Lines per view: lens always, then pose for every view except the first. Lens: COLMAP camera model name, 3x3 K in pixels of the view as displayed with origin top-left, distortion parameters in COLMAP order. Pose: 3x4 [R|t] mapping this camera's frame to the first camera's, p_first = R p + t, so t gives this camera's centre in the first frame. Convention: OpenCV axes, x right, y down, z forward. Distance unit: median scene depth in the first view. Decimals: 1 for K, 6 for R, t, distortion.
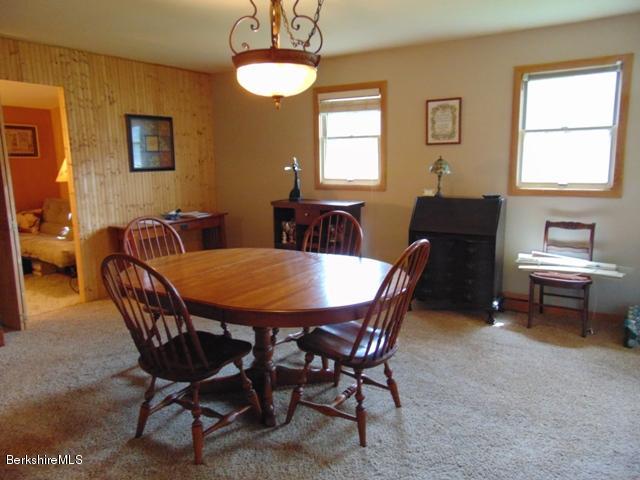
lens RADIAL K [[476.3, 0, 317.2], [0, 476.3, 239.6], [0, 0, 1]] dist [-0.026057, 0.051699]
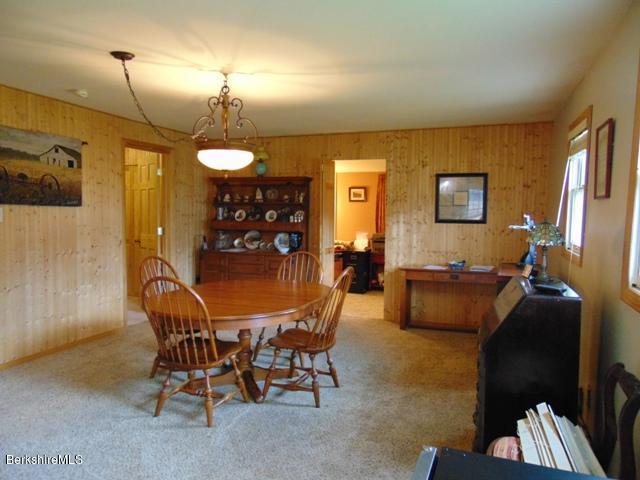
lens RADIAL K [[476.3, 0, 320.9], [0, 476.3, 238.8], [0, 0, 1]] dist [-0.026057, 0.051699]
pose [[0.208238, 0.071164, -0.975486, 0.694258], [-0.179368, 0.983214, 0.033438, -0.094911], [0.961490, 0.168008, 0.217507, 0.496384]]
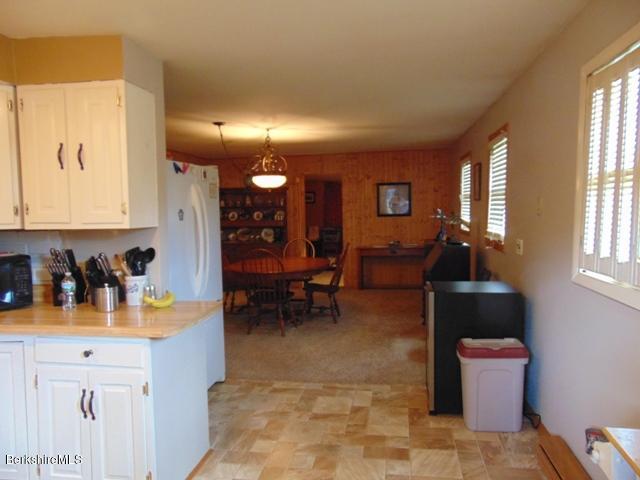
lens RADIAL K [[476.3, 0, 314.8], [0, 476.3, 240.0], [0, 0, 1]] dist [-0.026057, 0.051699]
pose [[0.384994, 0.060767, -0.920916, 1.108038], [-0.142143, 0.989829, 0.005891, -0.039525], [0.911907, 0.128634, 0.389716, 0.149841]]
